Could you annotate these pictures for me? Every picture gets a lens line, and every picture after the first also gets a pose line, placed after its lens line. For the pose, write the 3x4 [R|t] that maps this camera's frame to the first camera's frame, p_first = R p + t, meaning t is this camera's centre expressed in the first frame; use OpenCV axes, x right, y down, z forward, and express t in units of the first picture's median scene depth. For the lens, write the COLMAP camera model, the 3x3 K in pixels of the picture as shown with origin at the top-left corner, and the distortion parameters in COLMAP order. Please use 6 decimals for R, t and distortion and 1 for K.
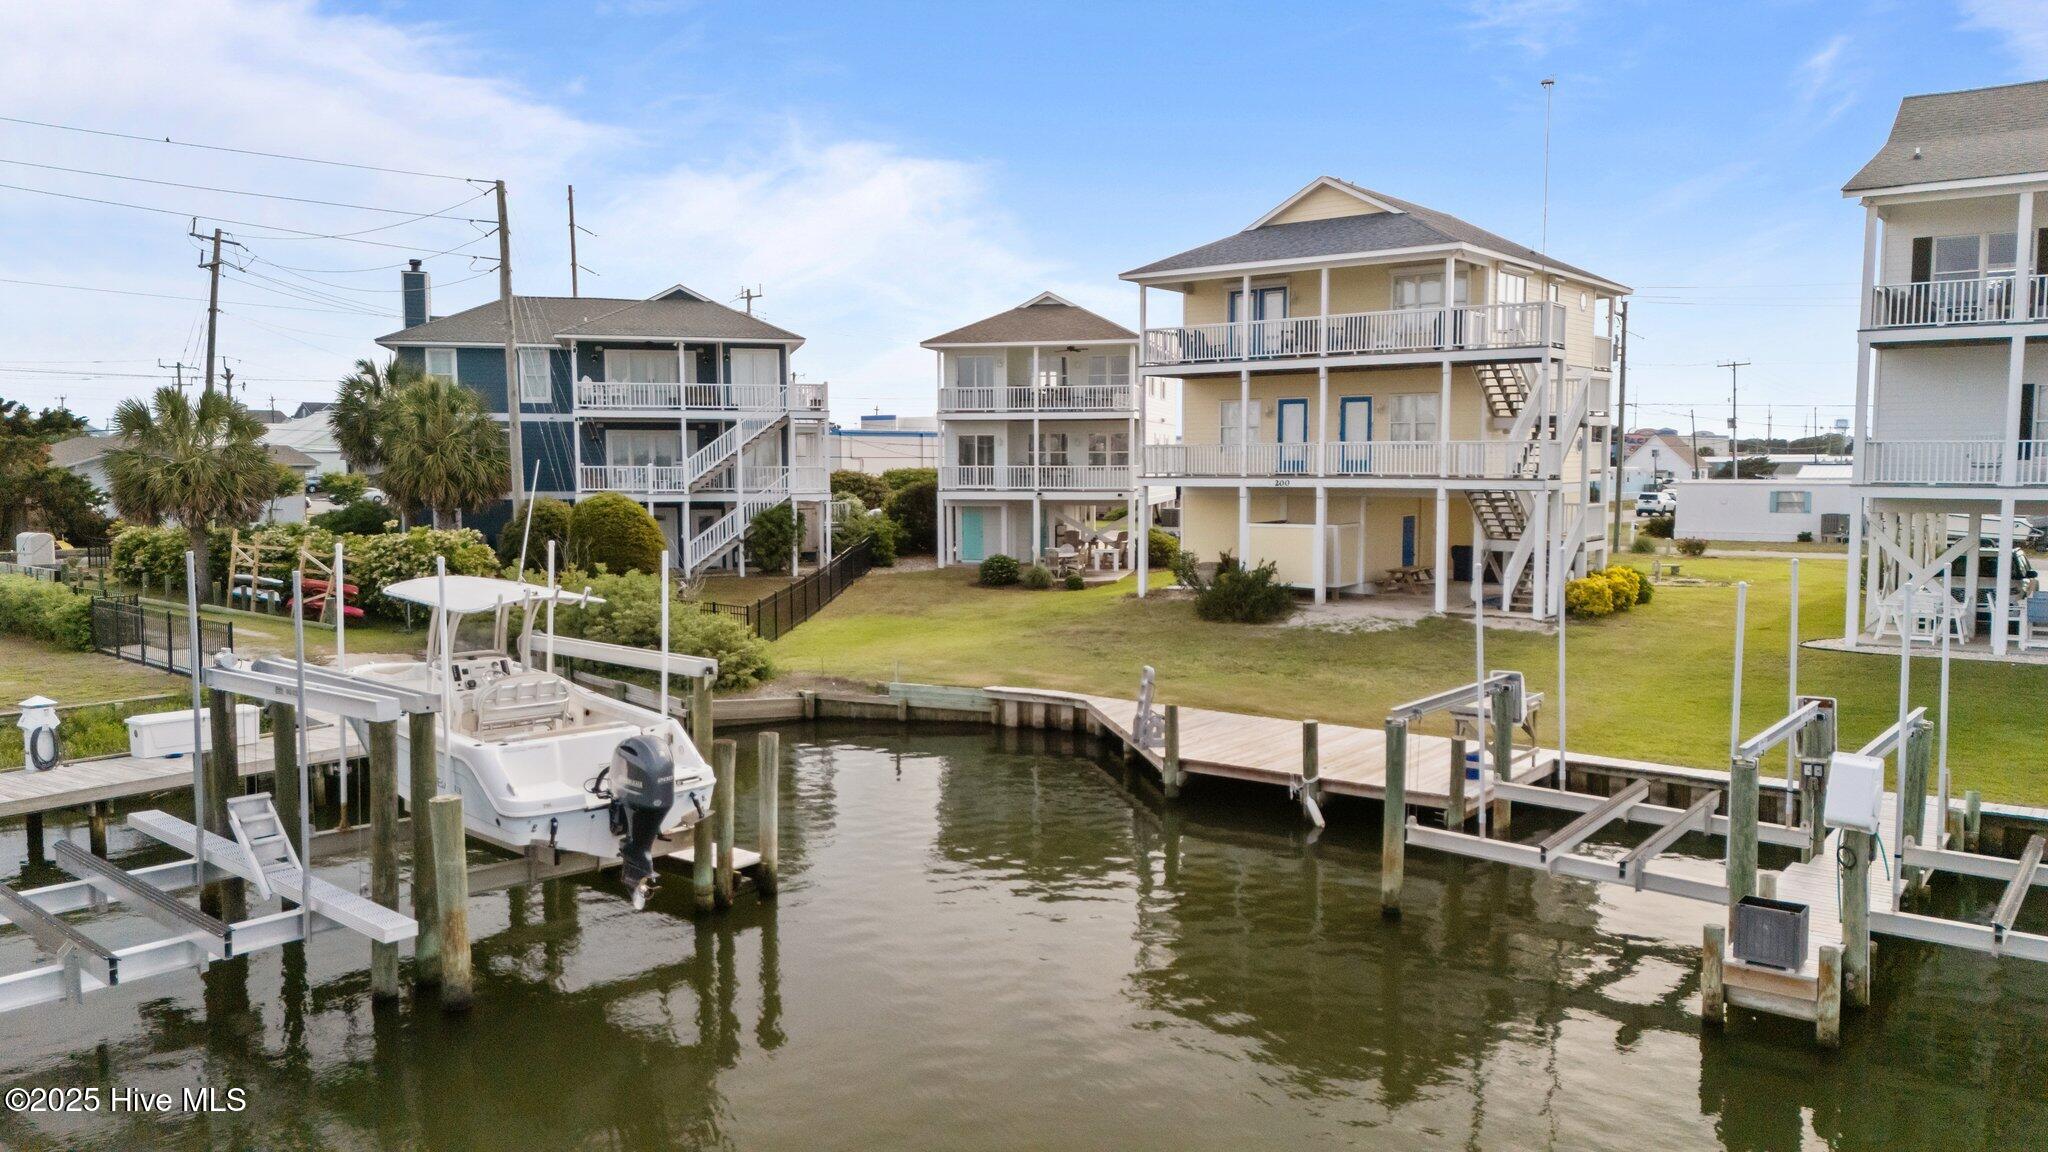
lens RADIAL K [[1509.1, 0, 1034.2], [0, 1509.1, 568.5], [0, 0, 1]] dist [0.098327, -0.092933]
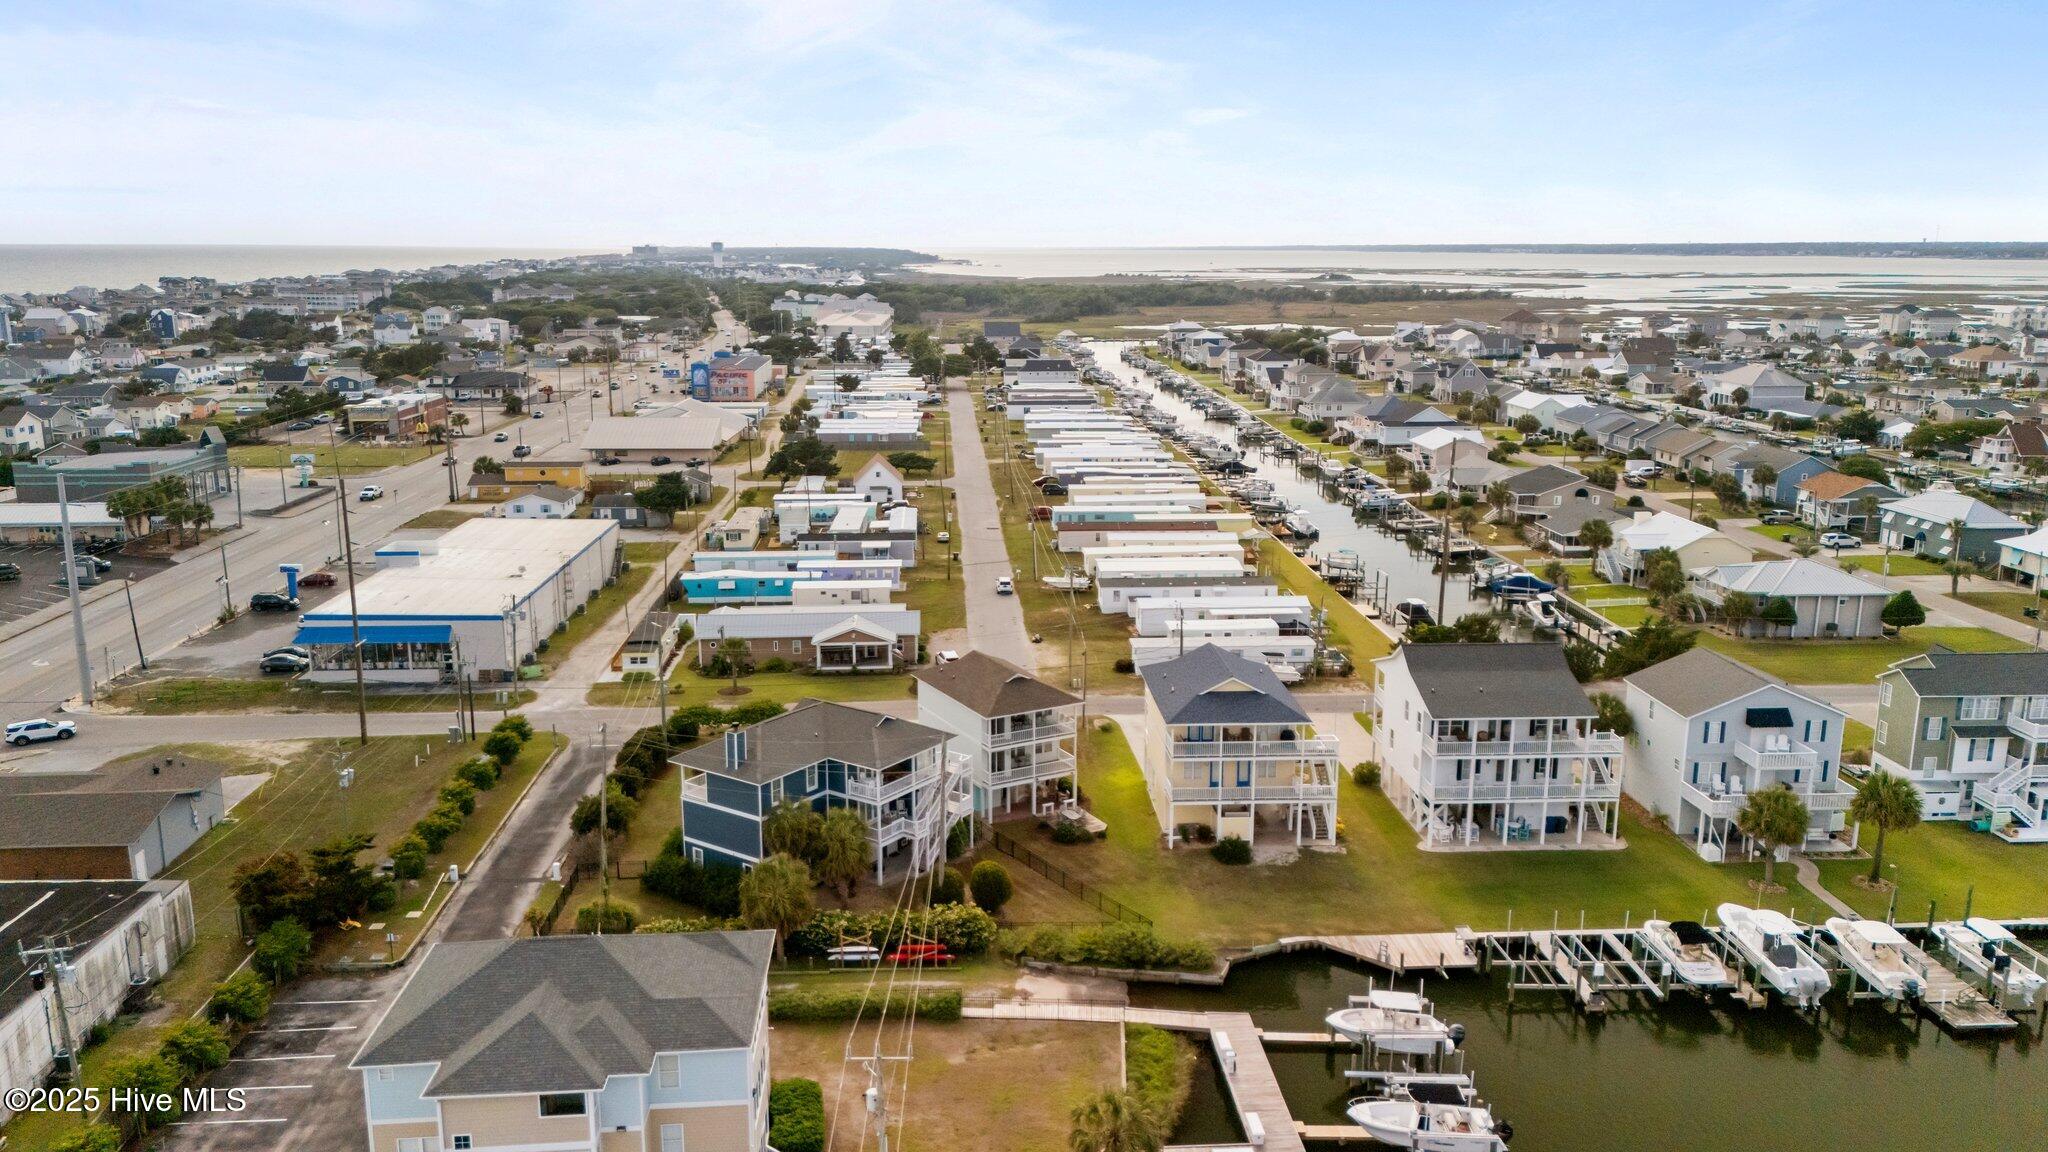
lens RADIAL K [[1509.1, 0, 1019.4], [0, 1509.1, 574.7], [0, 0, 1]] dist [0.098327, -0.092933]
pose [[0.758189, -0.138065, 0.637250, -1.743553], [0.045954, 0.986209, 0.158995, -0.887510], [-0.650413, -0.091264, 0.754078, -0.685078]]
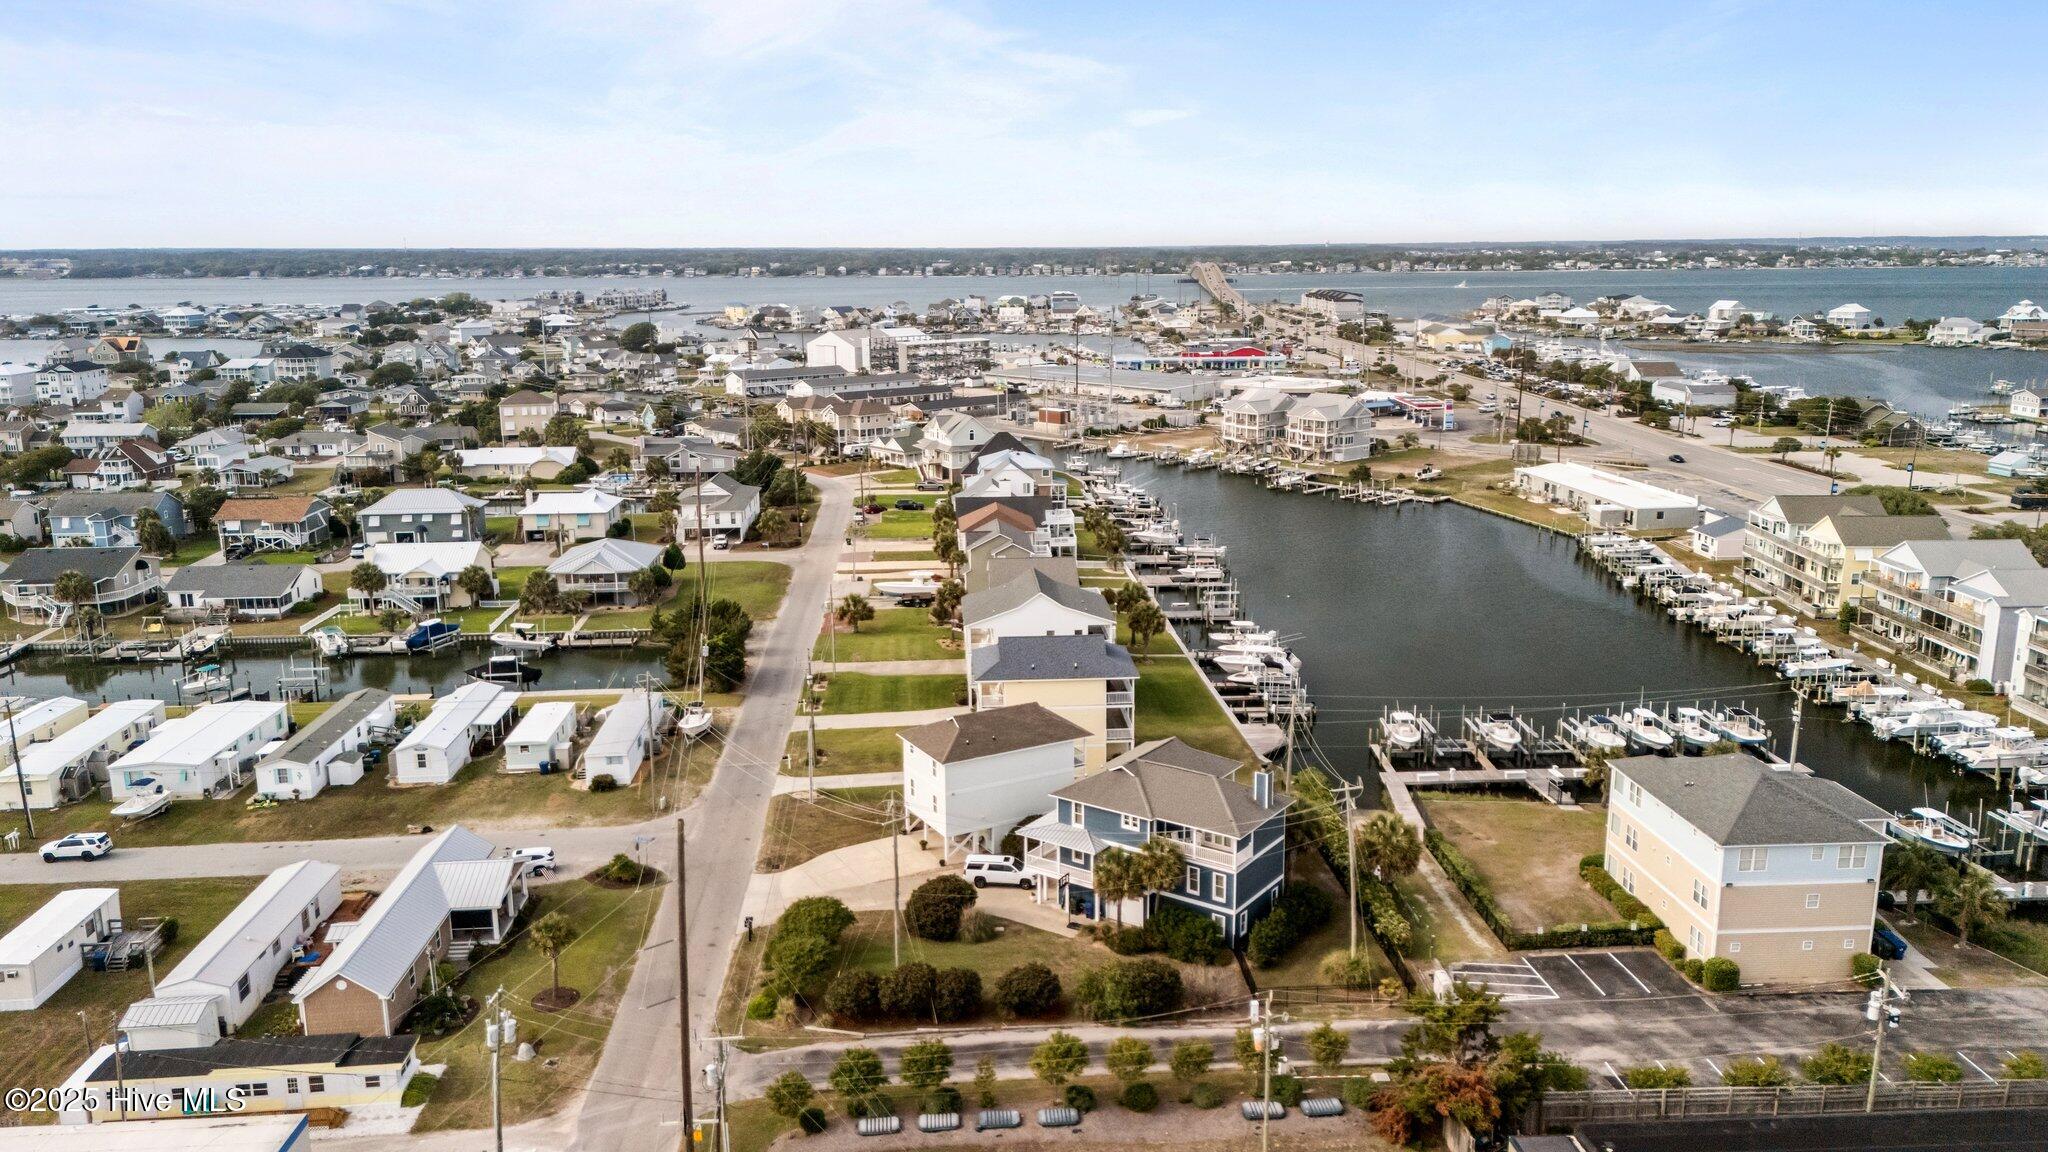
lens RADIAL K [[1509.1, 0, 1034.3], [0, 1509.1, 575.7], [0, 0, 1]] dist [0.098327, -0.092933]
pose [[-0.669696, -0.155266, 0.726223, -2.120428], [0.060191, 0.963334, 0.261466, -1.309413], [-0.740192, 0.218815, -0.635796, 3.482069]]
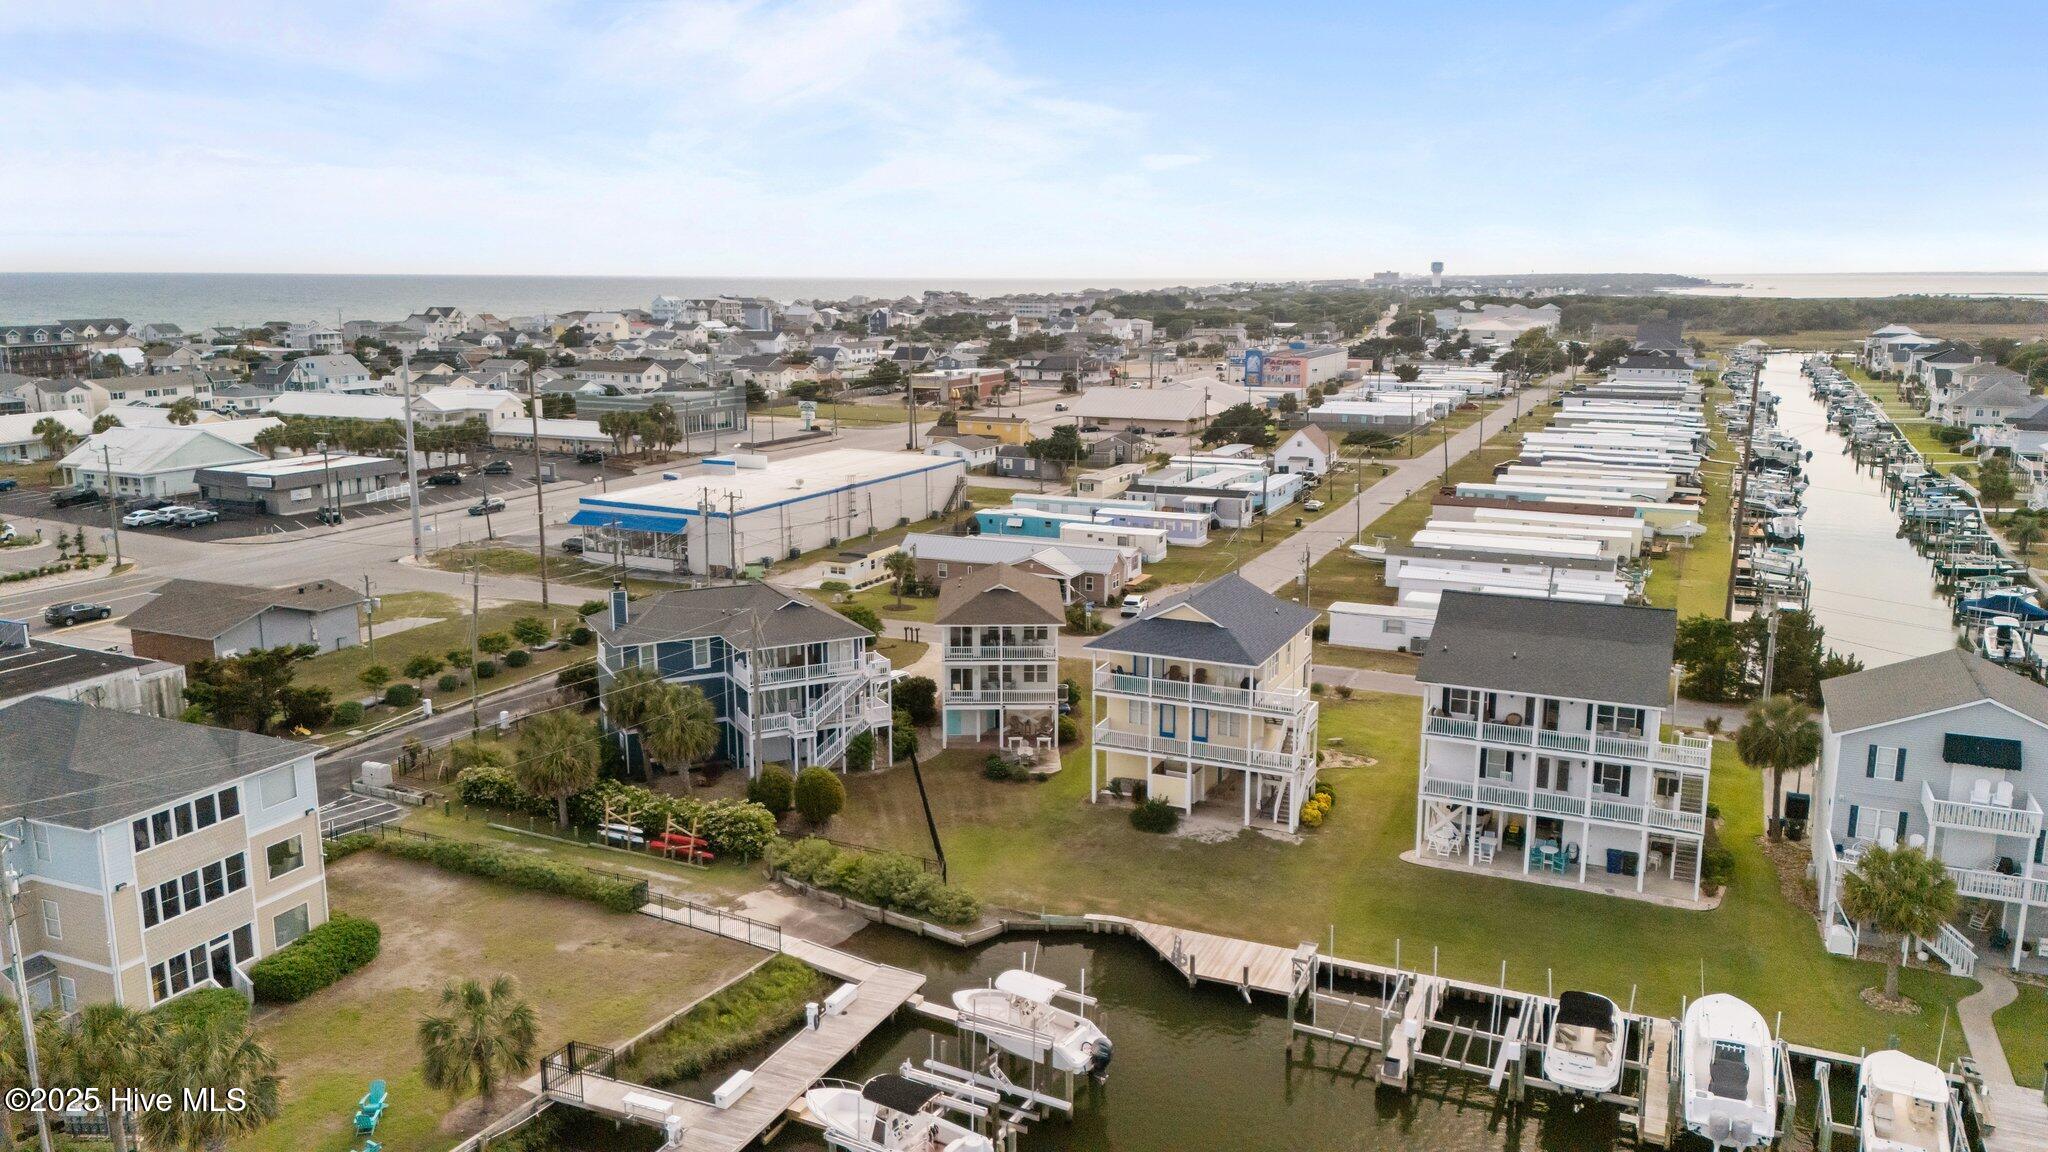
lens RADIAL K [[1509.1, 0, 1041.7], [0, 1509.1, 563.6], [0, 0, 1]] dist [0.098327, -0.092933]
pose [[0.973092, -0.037550, 0.227337, -0.472017], [0.011038, 0.993096, 0.116784, -0.572974], [-0.230152, -0.111132, 0.966788, -0.931512]]
